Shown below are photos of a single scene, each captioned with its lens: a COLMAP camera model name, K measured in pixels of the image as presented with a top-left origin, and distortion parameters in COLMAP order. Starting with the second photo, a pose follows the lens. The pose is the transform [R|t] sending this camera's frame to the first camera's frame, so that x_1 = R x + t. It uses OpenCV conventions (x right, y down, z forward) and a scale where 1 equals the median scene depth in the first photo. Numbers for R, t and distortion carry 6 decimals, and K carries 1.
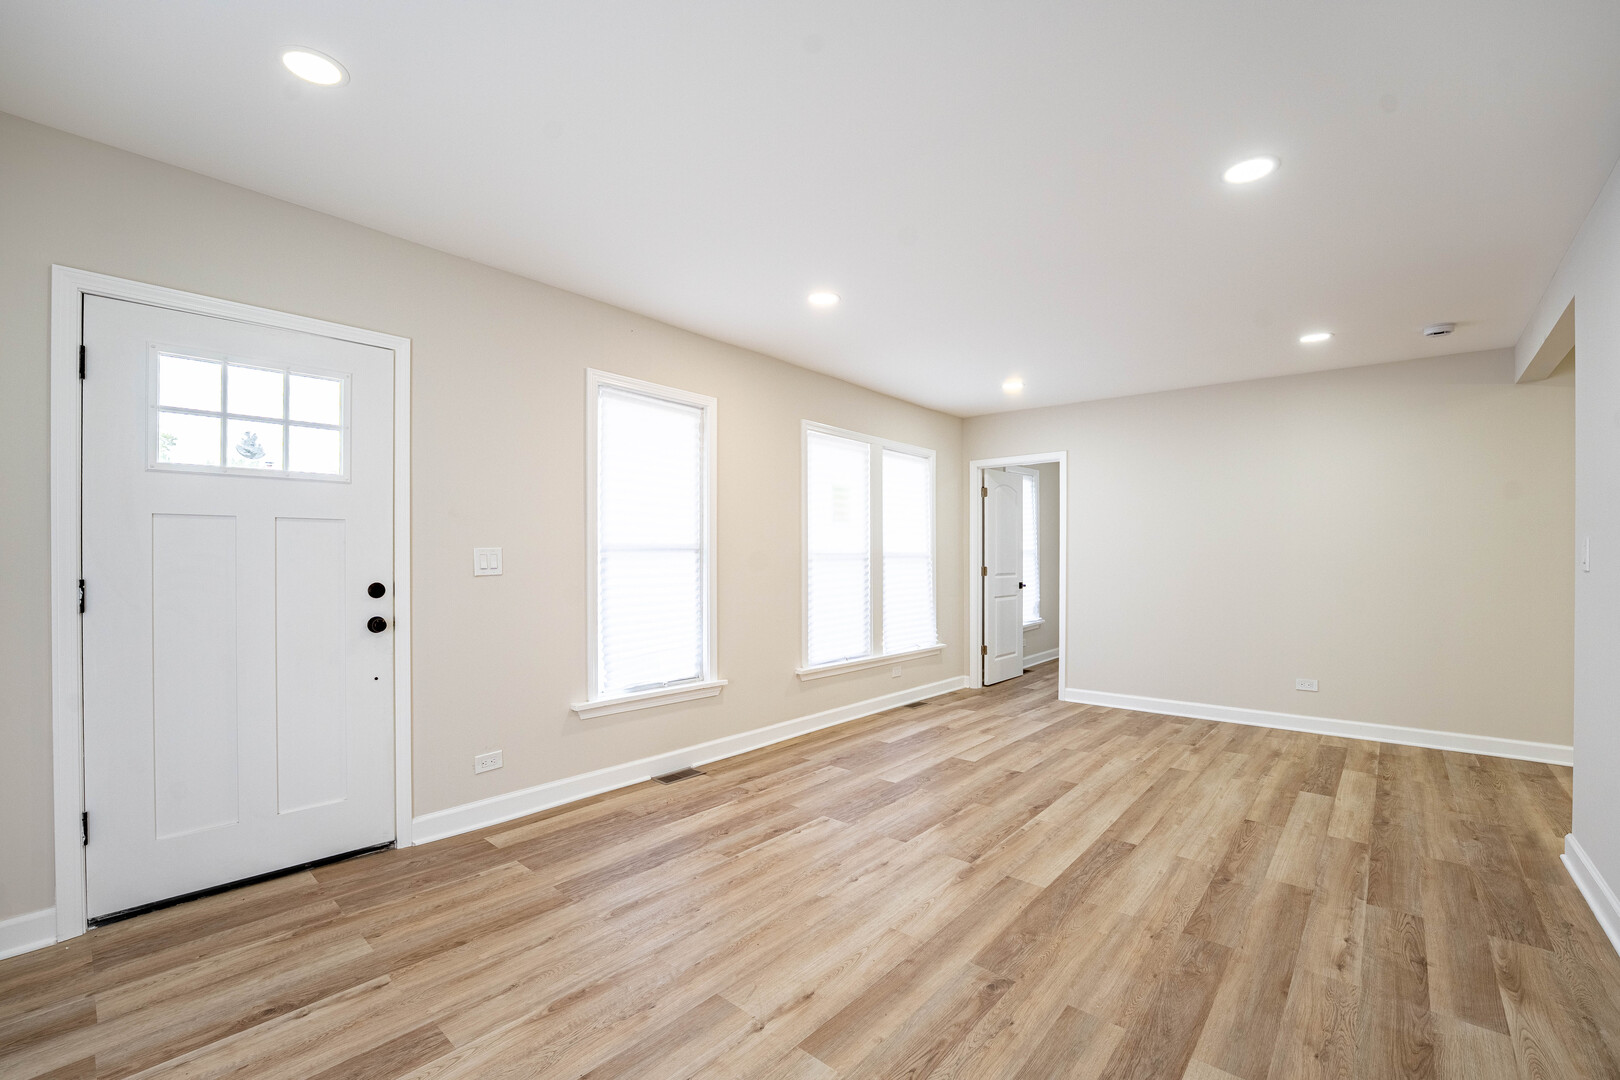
lens RADIAL K [[669.4, 0, 802.4], [0, 669.4, 546.7], [0, 0, 1]] dist [-0.029852, 0.003691]
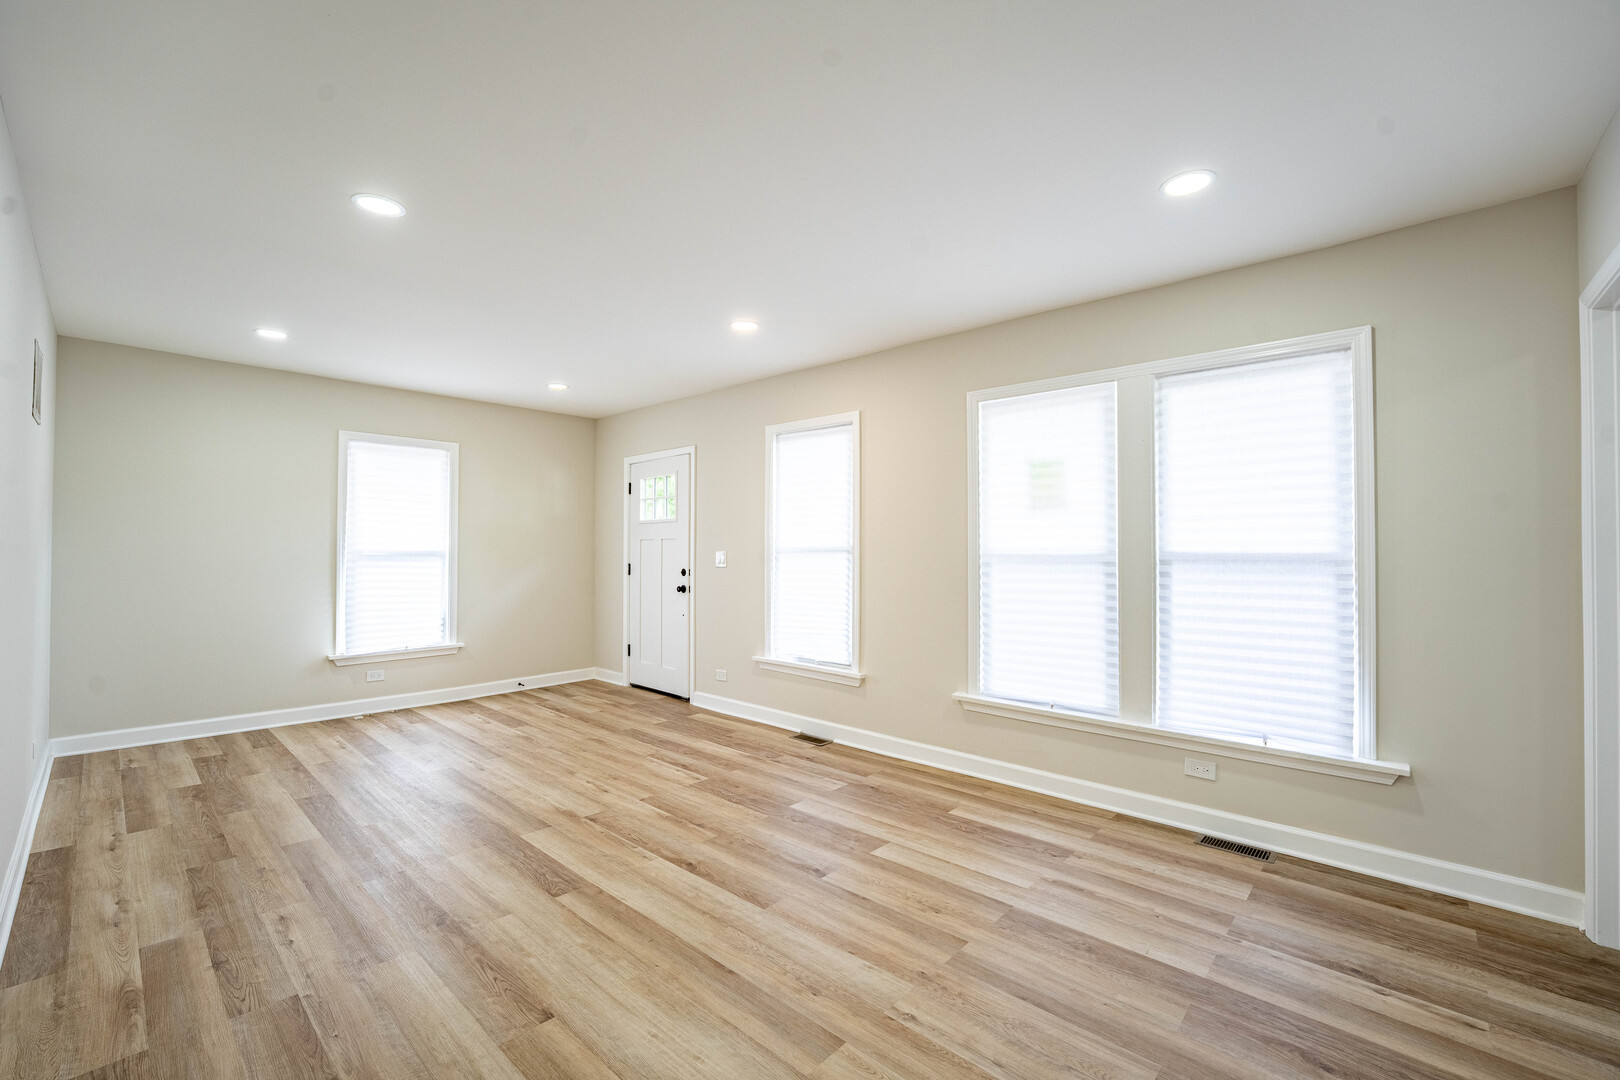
lens RADIAL K [[673.3, 0, 814.3], [0, 673.3, 542.3], [0, 0, 1]] dist [-0.030358, 0.003869]
pose [[-0.005705, -0.017638, -0.999828, 1.186687], [0.009059, 0.999802, -0.017689, 0.010228], [0.999943, -0.009159, -0.005544, 1.164548]]
